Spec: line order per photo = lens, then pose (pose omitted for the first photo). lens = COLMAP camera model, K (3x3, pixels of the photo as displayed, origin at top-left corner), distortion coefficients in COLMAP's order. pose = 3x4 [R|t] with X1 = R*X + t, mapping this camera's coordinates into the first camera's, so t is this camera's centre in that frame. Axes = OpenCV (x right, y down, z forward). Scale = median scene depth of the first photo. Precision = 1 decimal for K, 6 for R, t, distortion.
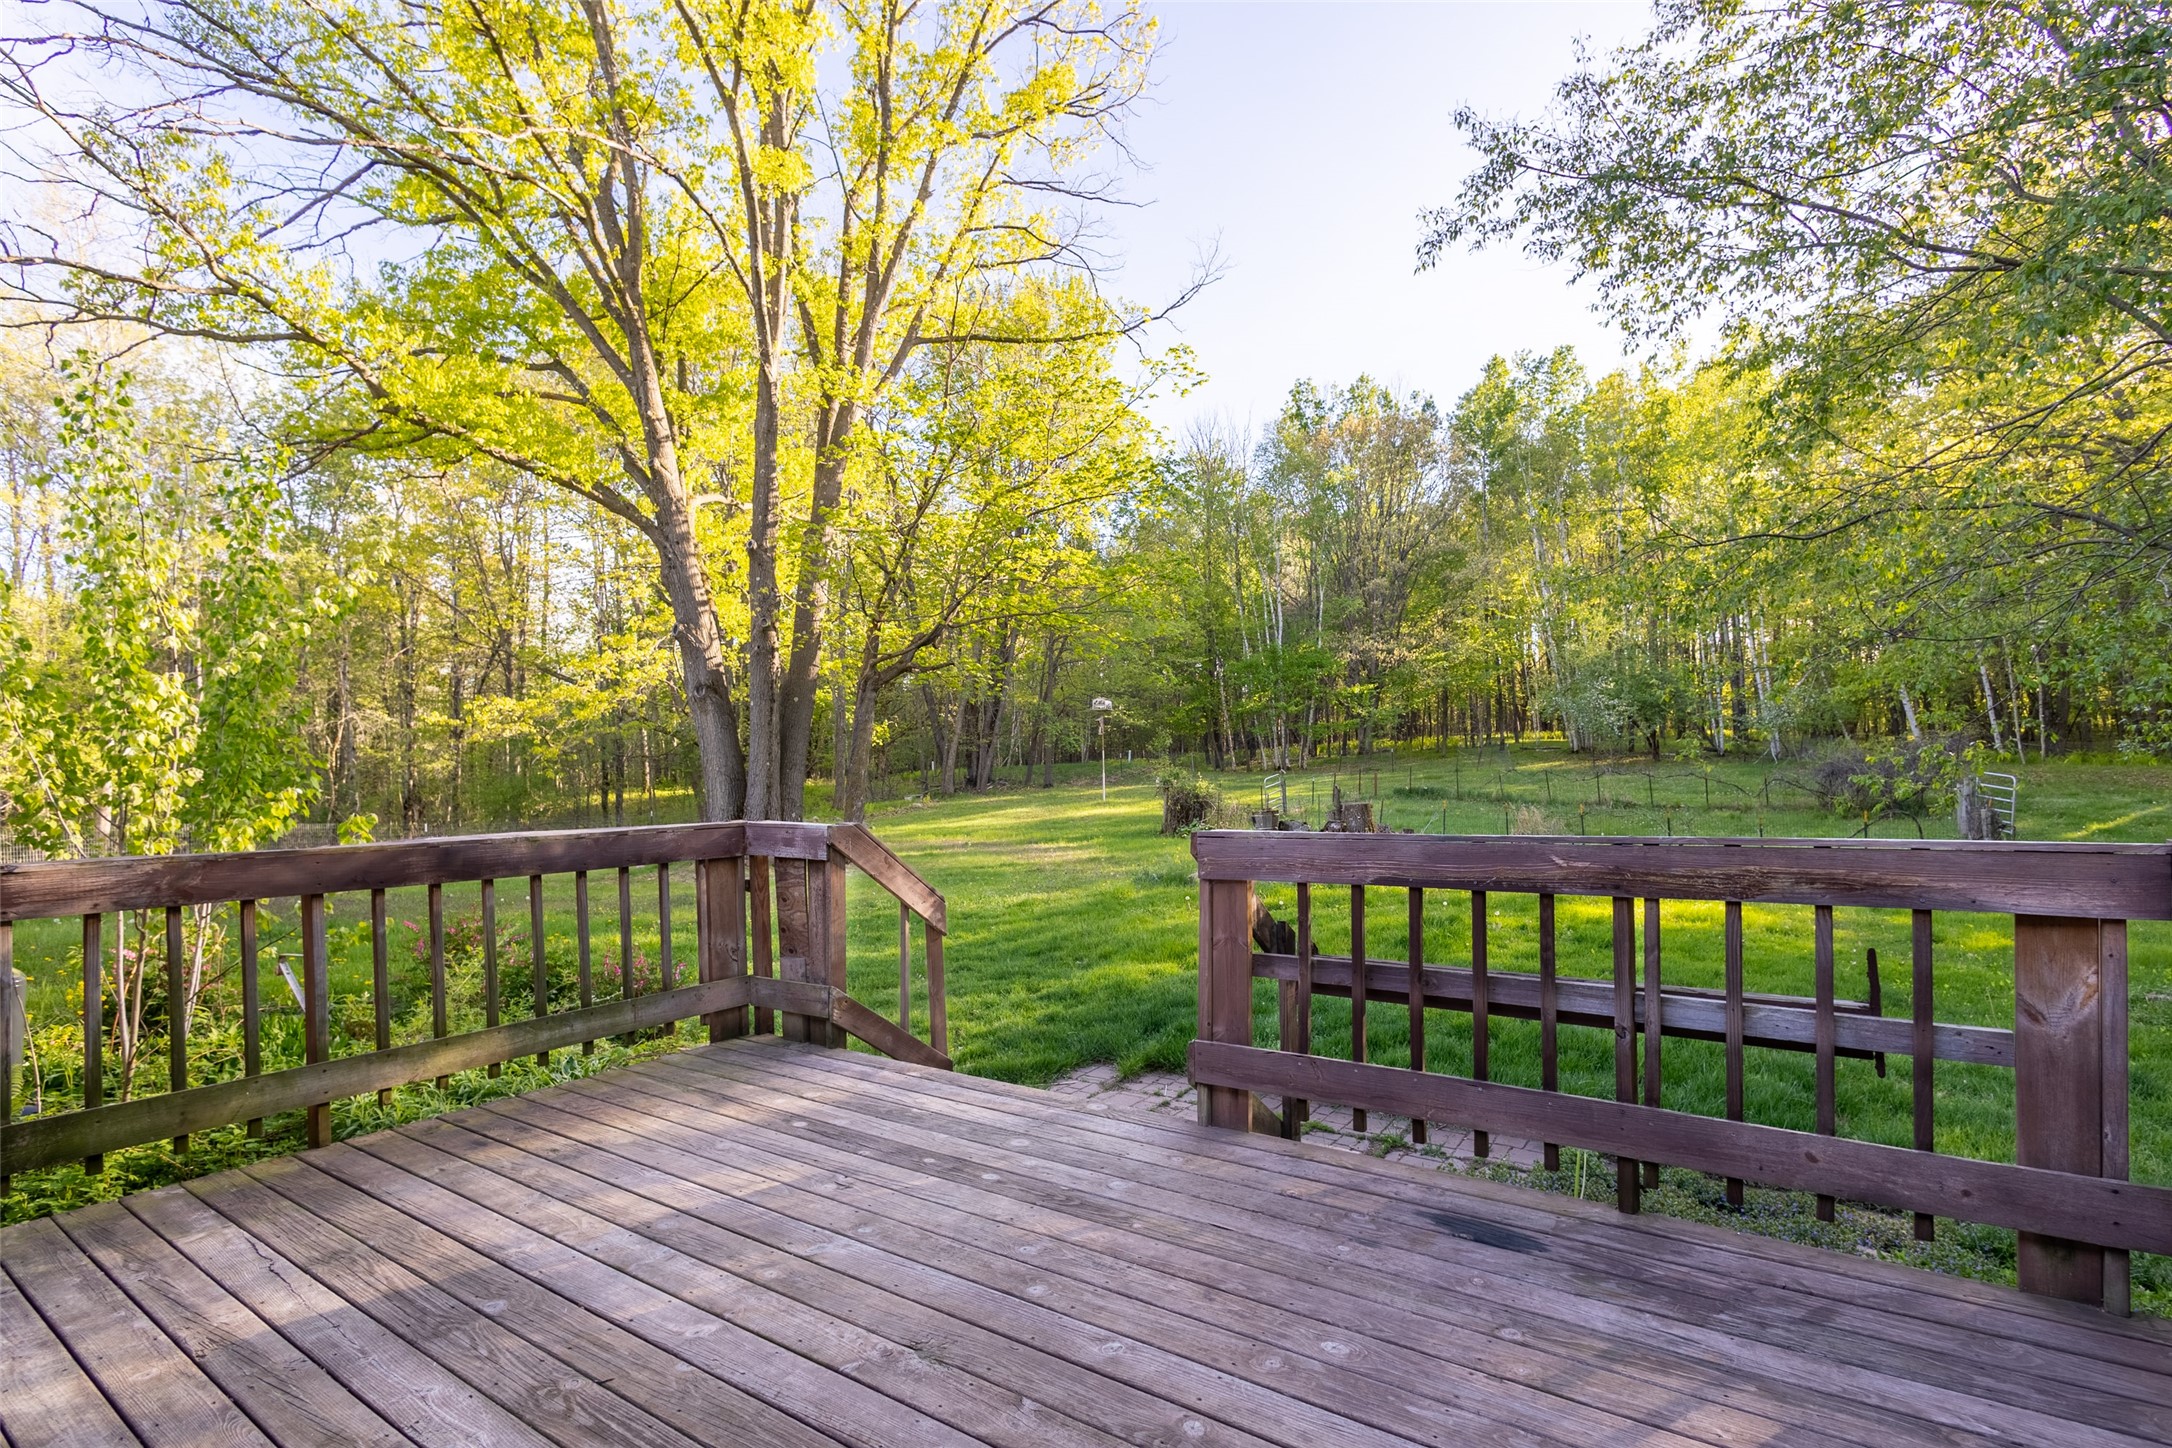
lens RADIAL K [[995.3, 0, 1084.4], [0, 995.3, 781.3], [0, 0, 1]] dist [0.009737, -0.001066]
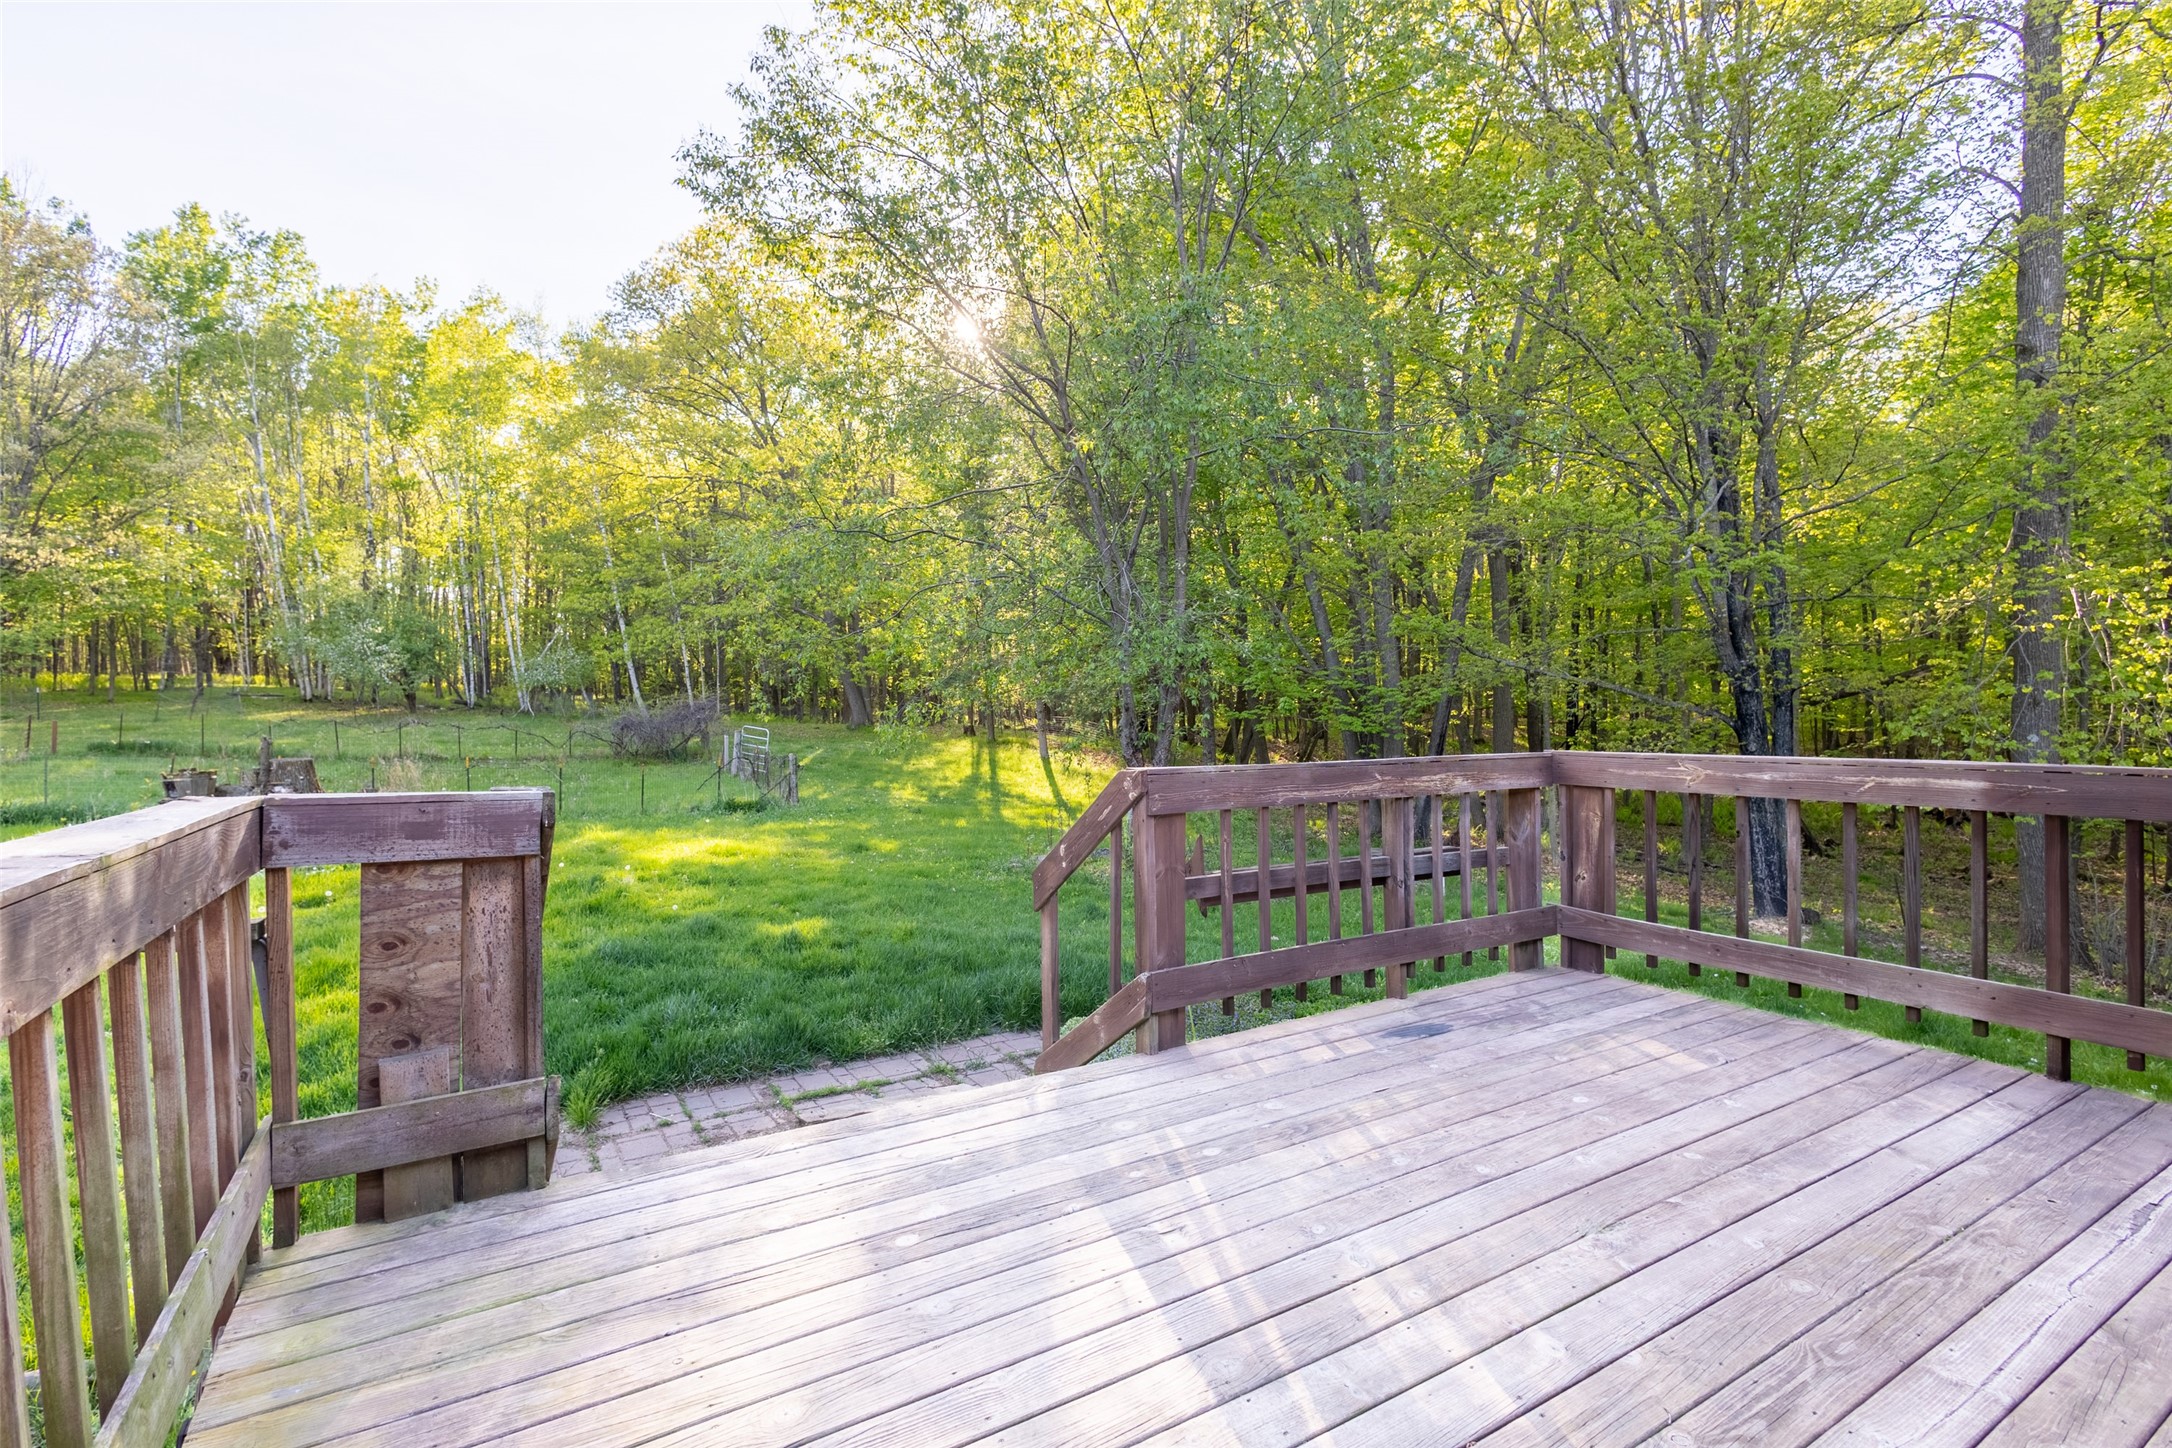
lens RADIAL K [[995.3, 0, 1081.3], [0, 995.3, 722.1], [0, 0, 1]] dist [0.009737, -0.001066]
pose [[0.415247, 0.008551, 0.909668, -0.837992], [0.001964, 0.999945, -0.010296, 0.013806], [-0.909706, 0.006062, 0.415208, 0.630543]]
